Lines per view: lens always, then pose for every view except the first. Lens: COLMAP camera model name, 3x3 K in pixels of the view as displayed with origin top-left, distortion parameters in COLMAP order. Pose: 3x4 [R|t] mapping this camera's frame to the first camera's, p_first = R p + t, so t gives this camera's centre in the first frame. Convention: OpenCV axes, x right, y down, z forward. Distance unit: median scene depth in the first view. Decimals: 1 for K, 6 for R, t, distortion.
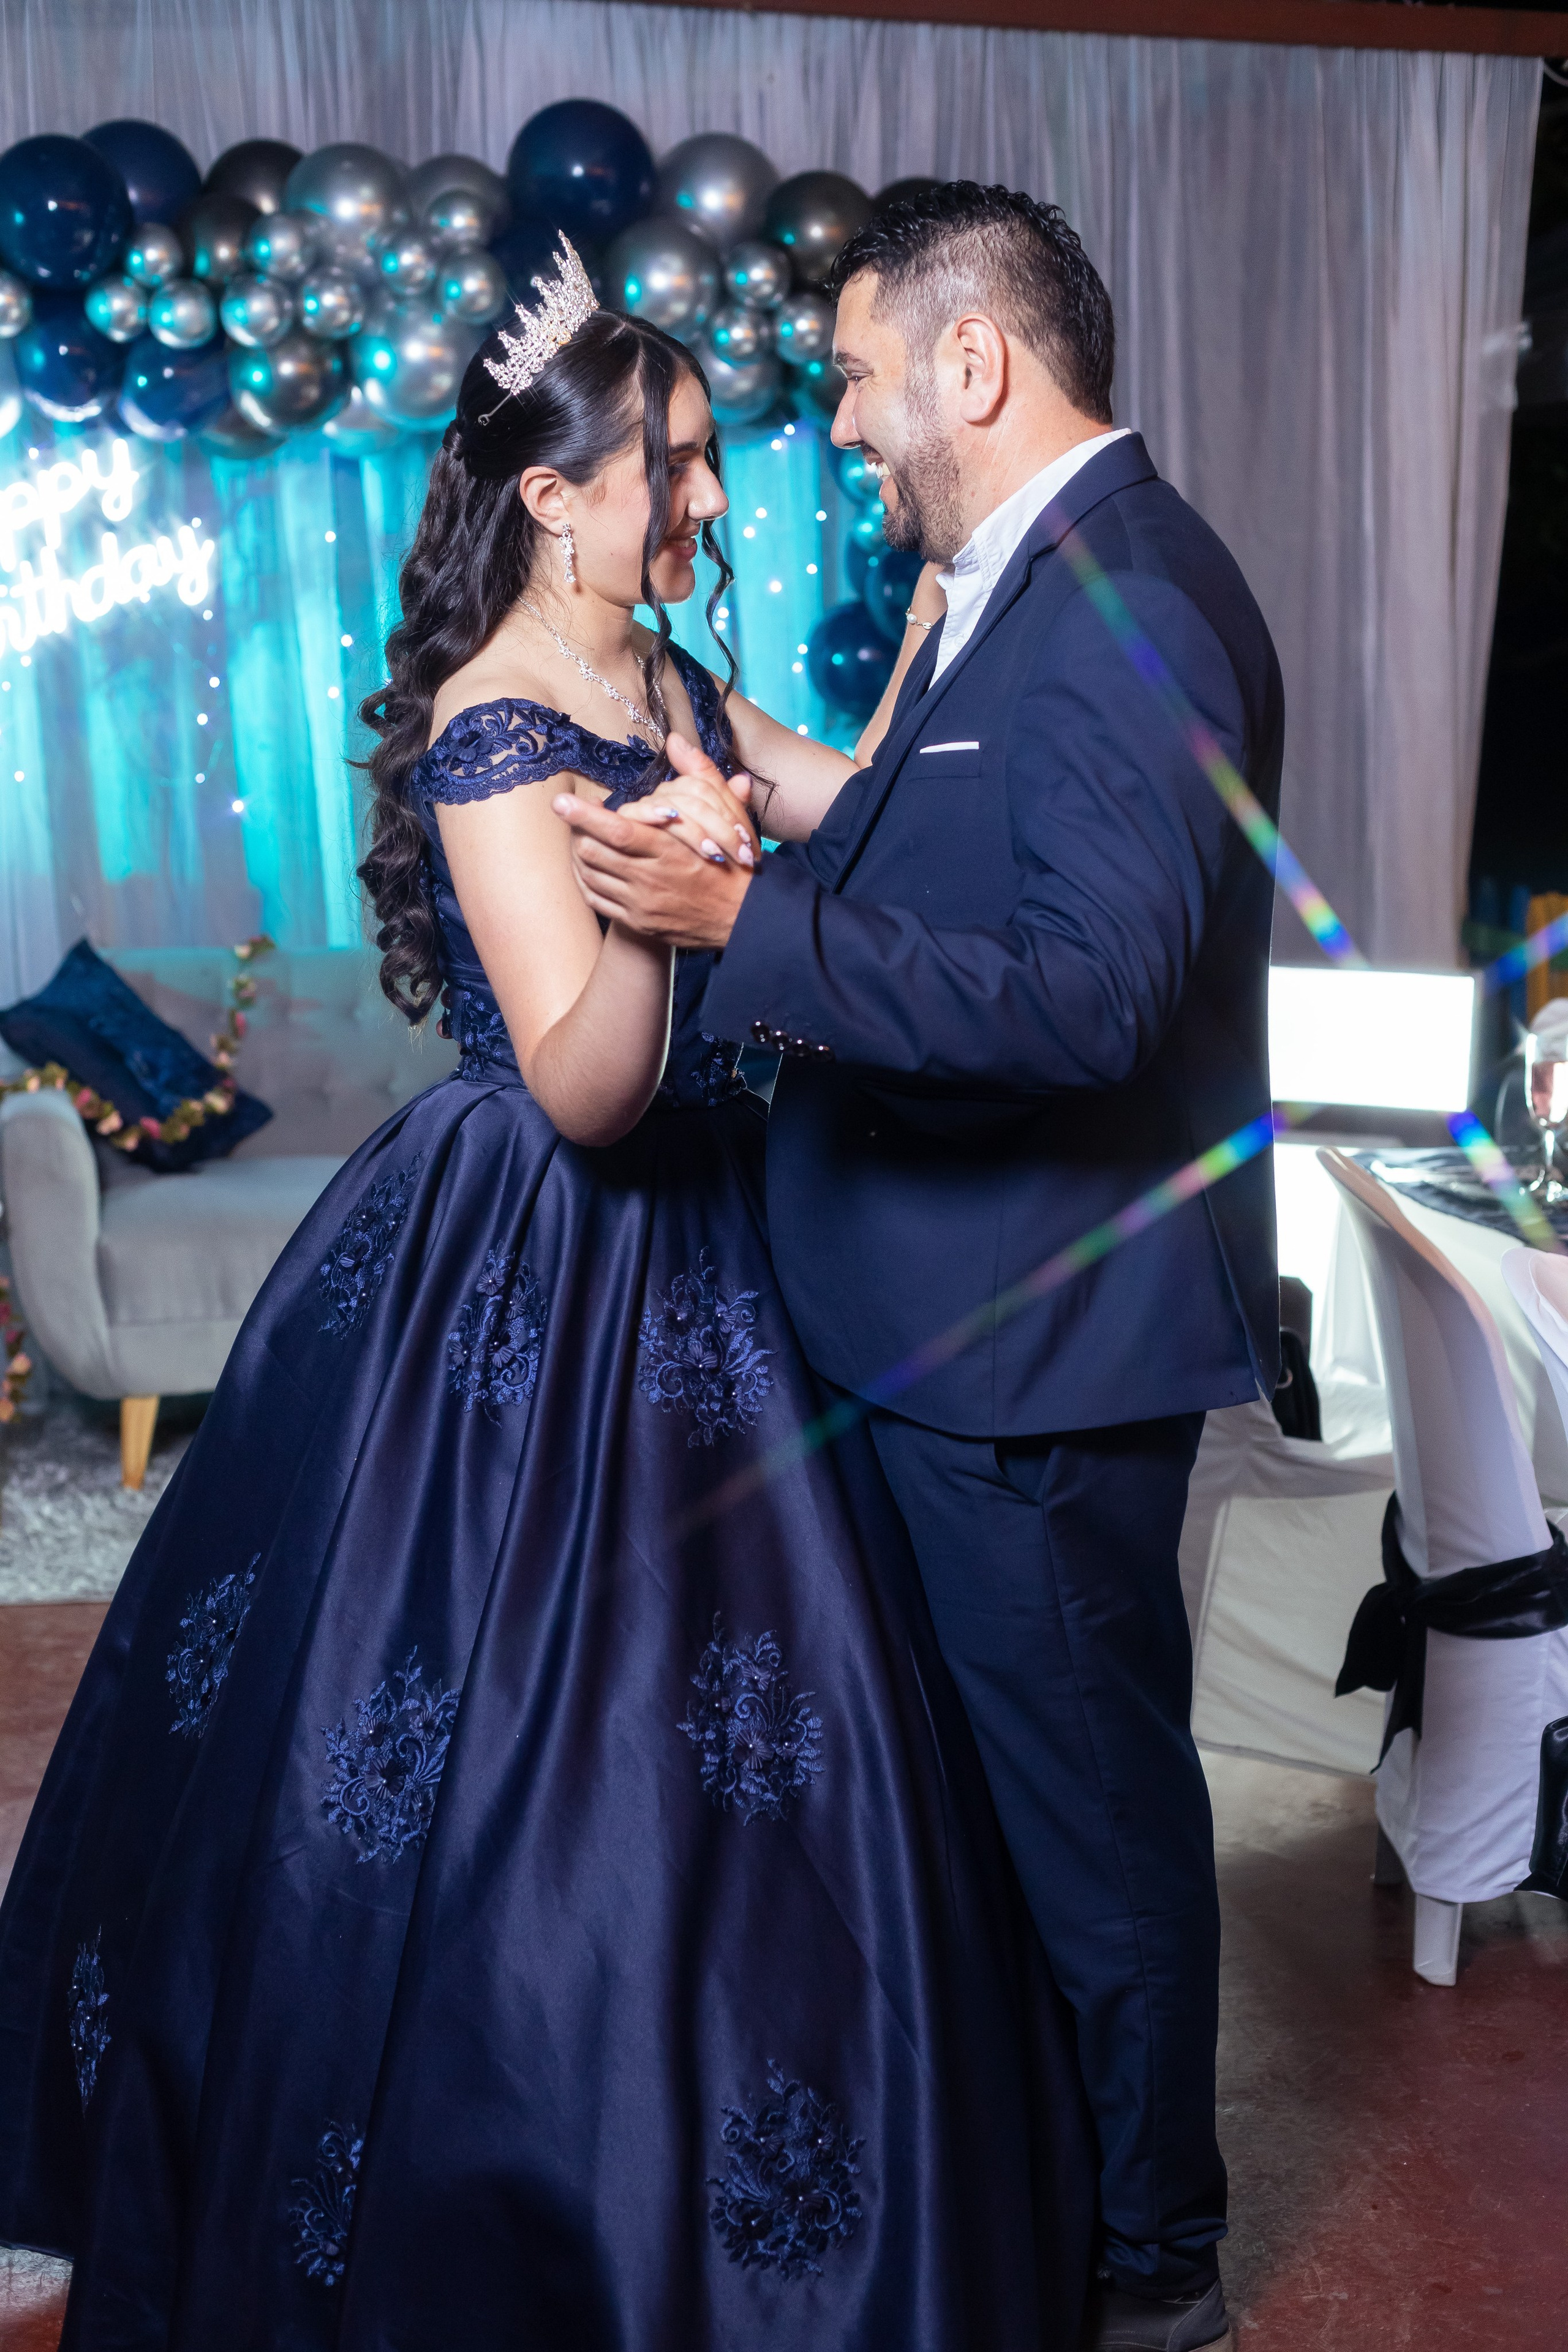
lens RADIAL K [[3404.5, 0, 774.1], [0, 3404.5, 1192.5], [0, 0, 1]] dist [-0.012171, 0.000000]
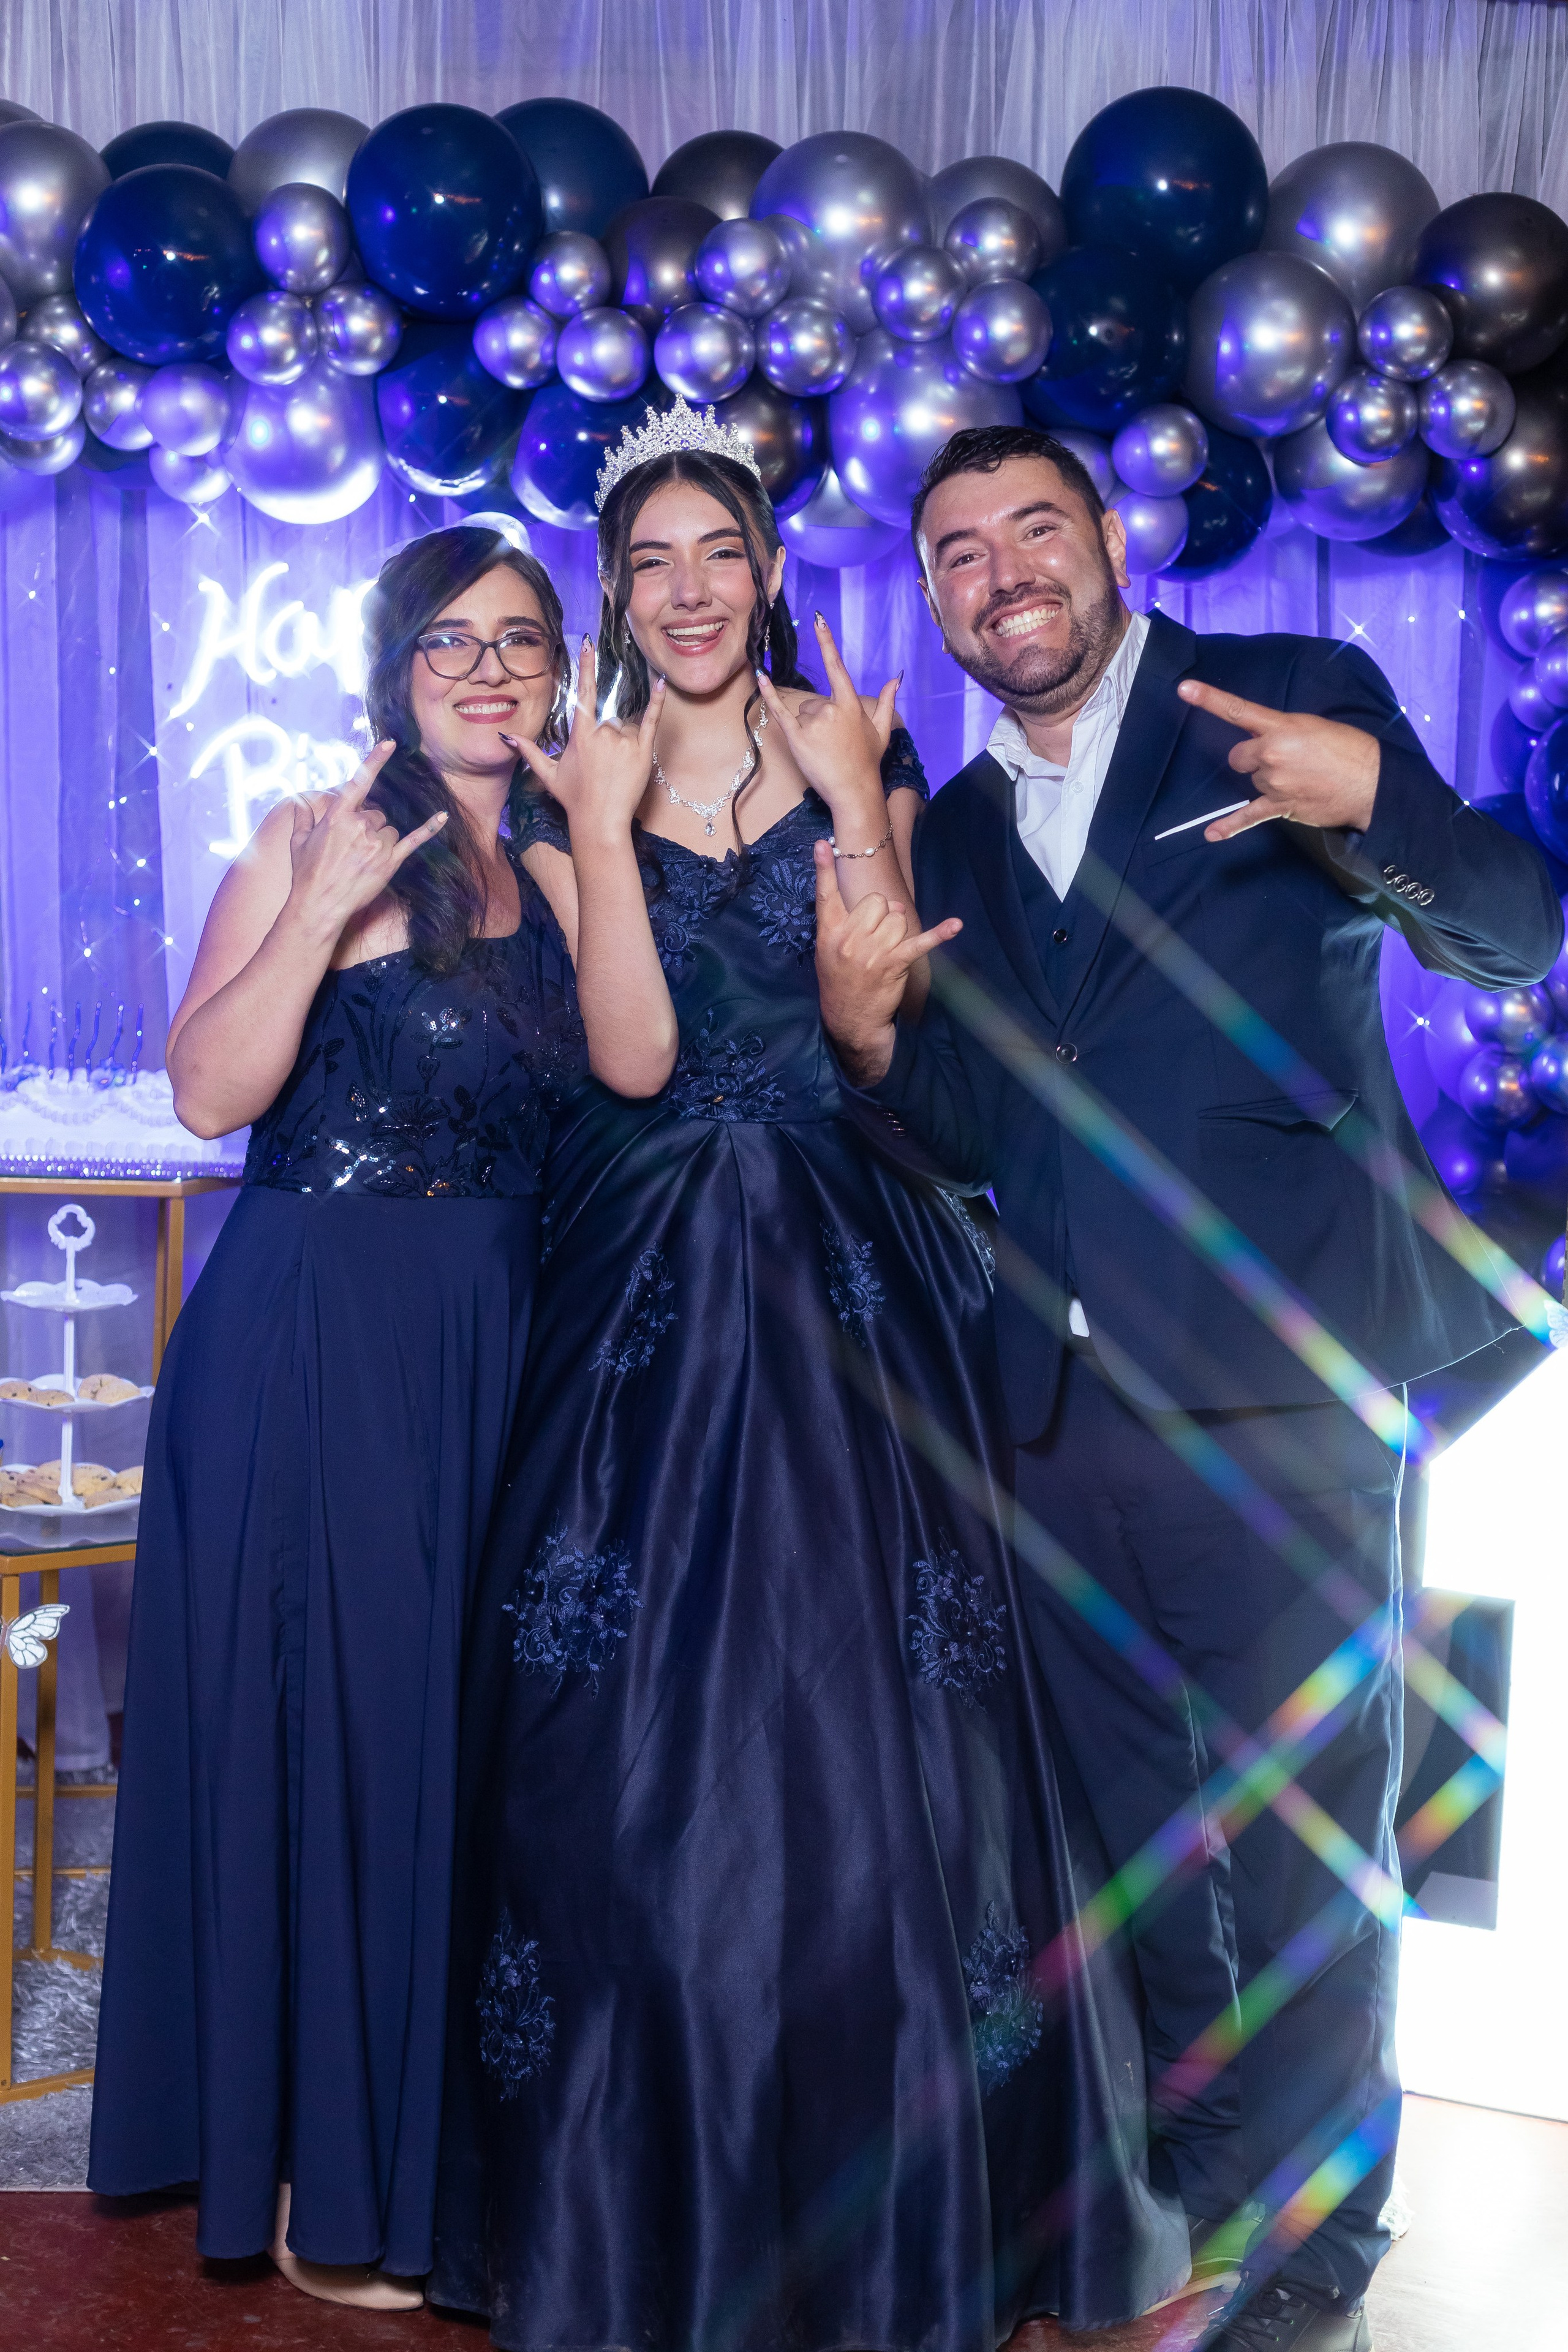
lens RADIAL K [[3385.4, 0, 737.5], [0, 3385.4, 1177.9], [0, 0, 1]] dist [-0.009025, 0.000000]
pose [[0.986335, 0.067459, -0.150311, -0.024404], [-0.076882, 0.995364, -0.057782, -0.042454], [0.145716, 0.068549, 0.986949, 0.295655]]
